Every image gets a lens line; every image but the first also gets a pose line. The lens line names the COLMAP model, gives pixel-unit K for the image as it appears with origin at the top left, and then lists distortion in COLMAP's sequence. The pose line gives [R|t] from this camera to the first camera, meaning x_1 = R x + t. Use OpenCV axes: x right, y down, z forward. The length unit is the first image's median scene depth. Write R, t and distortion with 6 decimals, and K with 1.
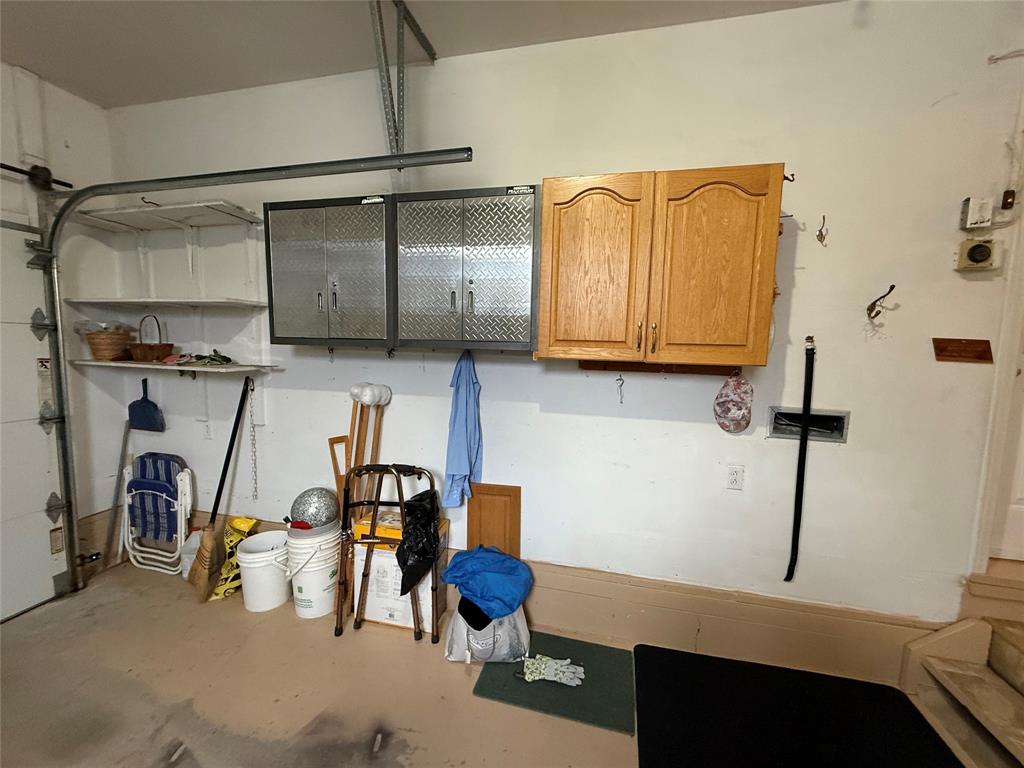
lens RADIAL K [[408.3, 0, 513.7], [0, 408.3, 379.3], [0, 0, 1]] dist [0.001054, -0.000042]
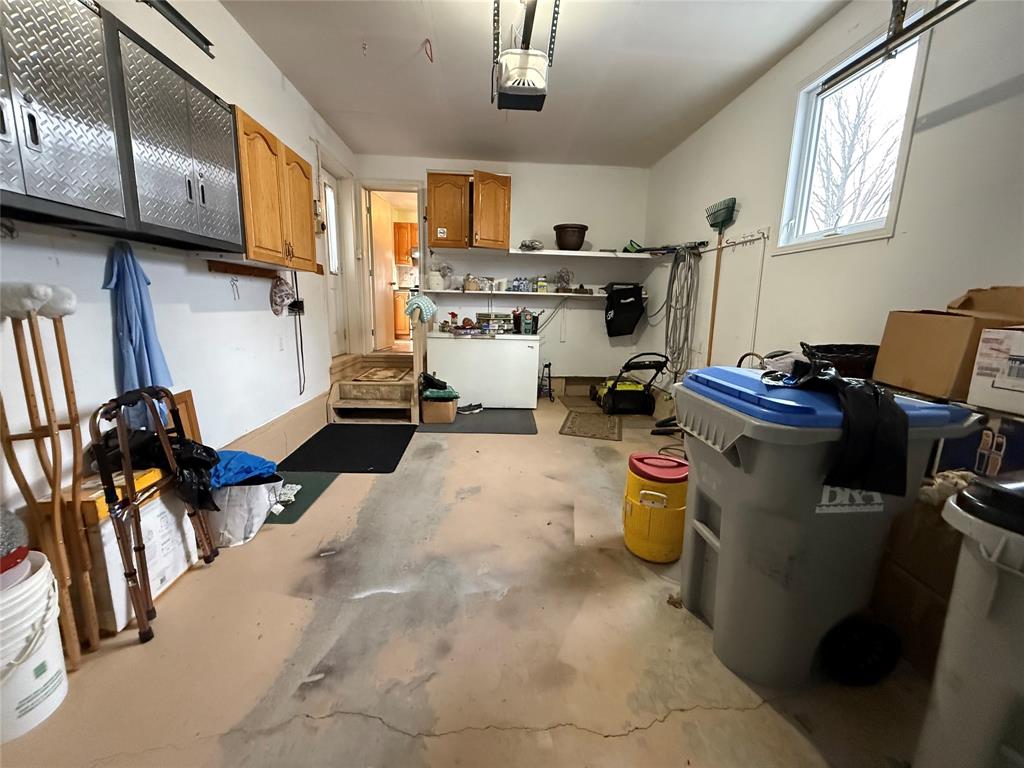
lens RADIAL K [[408.3, 0, 511.0], [0, 408.3, 380.7], [0, 0, 1]] dist [0.001054, -0.000042]
pose [[-0.293898, -0.199292, 0.934830, -1.424649], [0.068393, 0.971131, 0.228533, 0.080237], [-0.953387, 0.131101, -0.271783, 0.634937]]
